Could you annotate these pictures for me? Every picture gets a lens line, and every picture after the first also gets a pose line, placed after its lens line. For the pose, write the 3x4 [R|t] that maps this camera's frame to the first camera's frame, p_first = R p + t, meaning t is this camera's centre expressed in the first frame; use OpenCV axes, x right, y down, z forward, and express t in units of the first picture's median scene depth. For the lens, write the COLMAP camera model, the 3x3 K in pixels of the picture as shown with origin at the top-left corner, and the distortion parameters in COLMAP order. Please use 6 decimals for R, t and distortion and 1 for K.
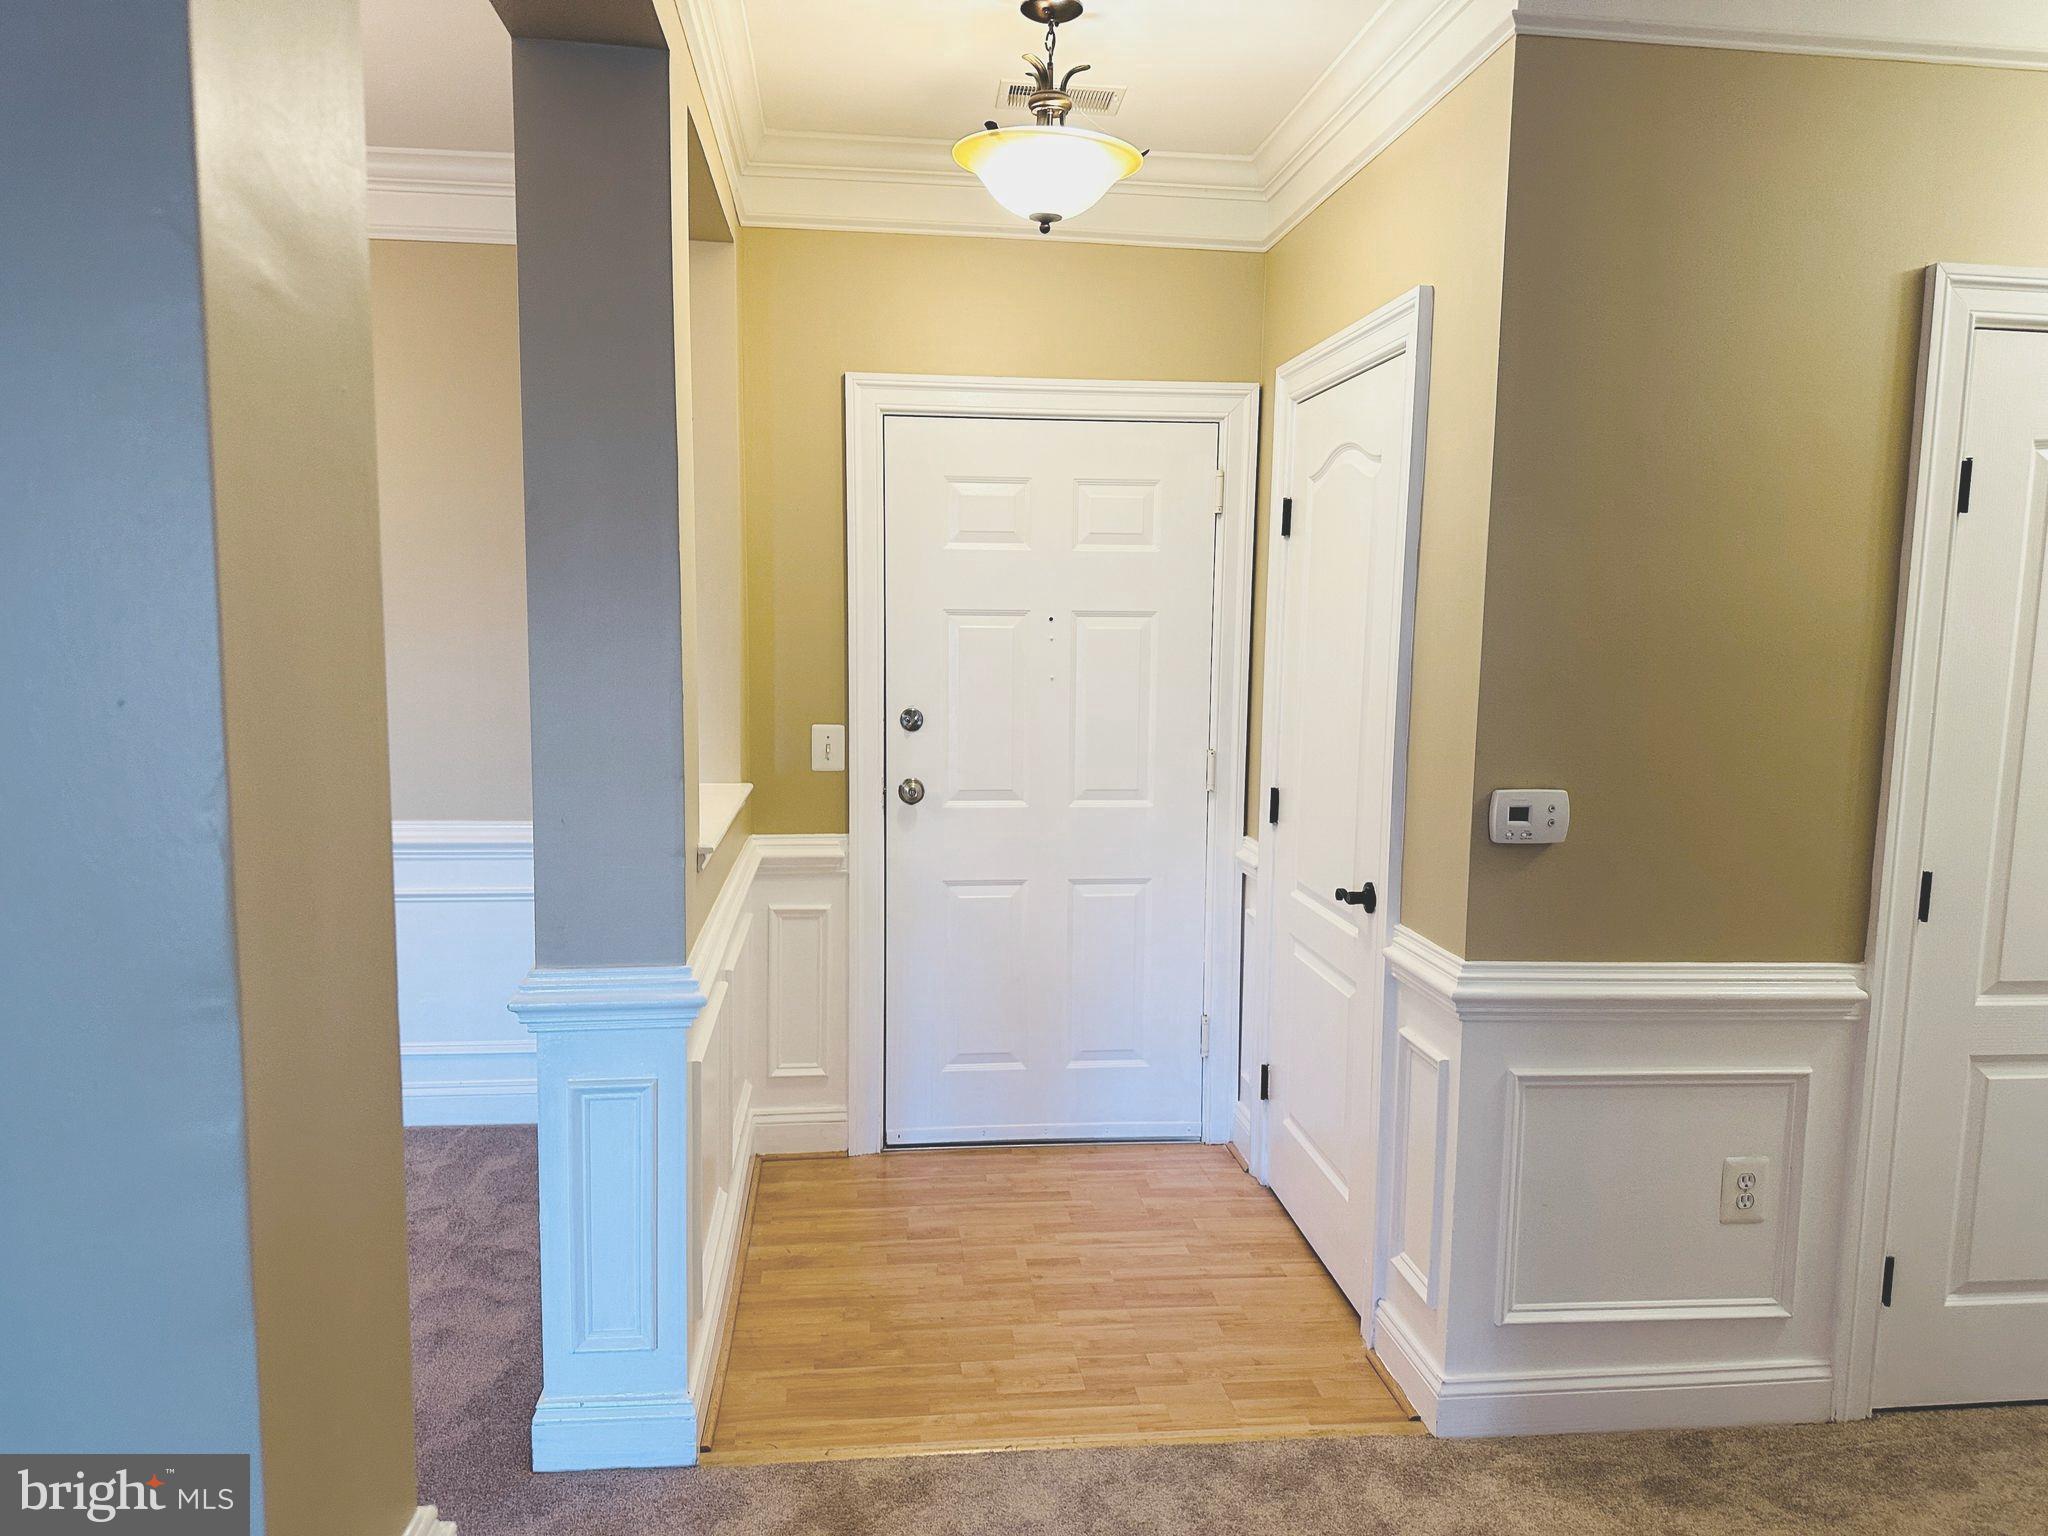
lens RADIAL K [[1460.3, 0, 1028.4], [0, 1460.3, 814.4], [0, 0, 1]] dist [-0.007598, -0.007596]
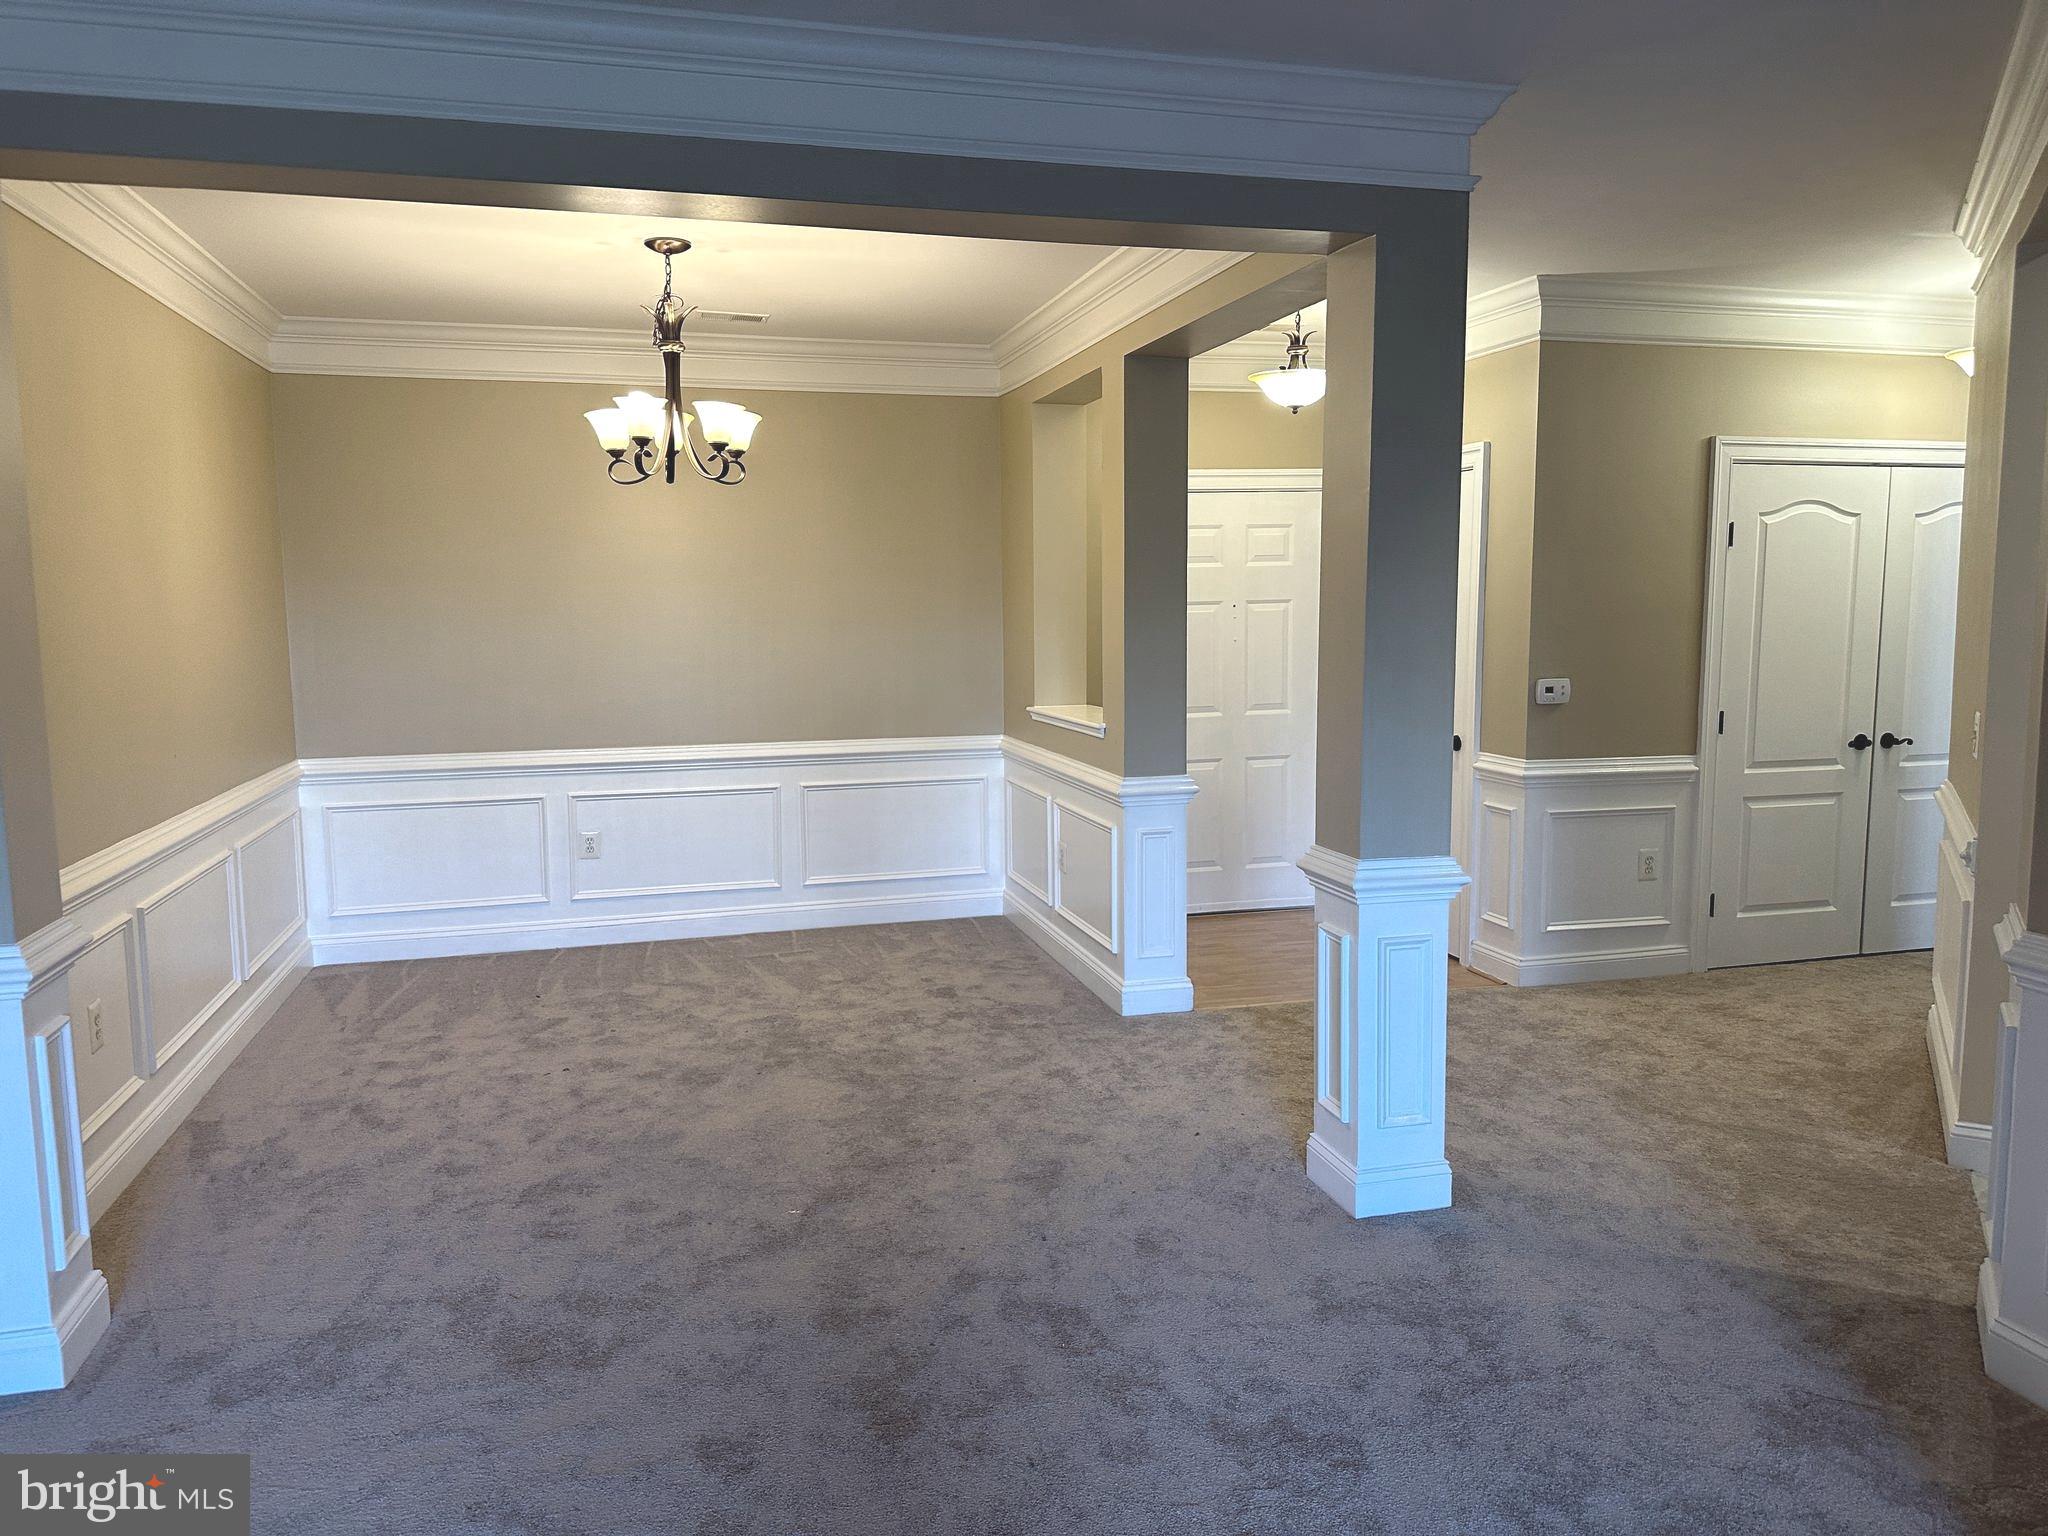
lens RADIAL K [[1452.2, 0, 1020.1], [0, 1452.2, 805.5], [0, 0, 1]] dist [0.030336, -0.096564]
pose [[0.989114, -0.049626, 0.138531, -0.726629], [0.048125, 0.998741, 0.014167, 0.098785], [-0.139059, -0.007346, 0.990257, -1.007459]]
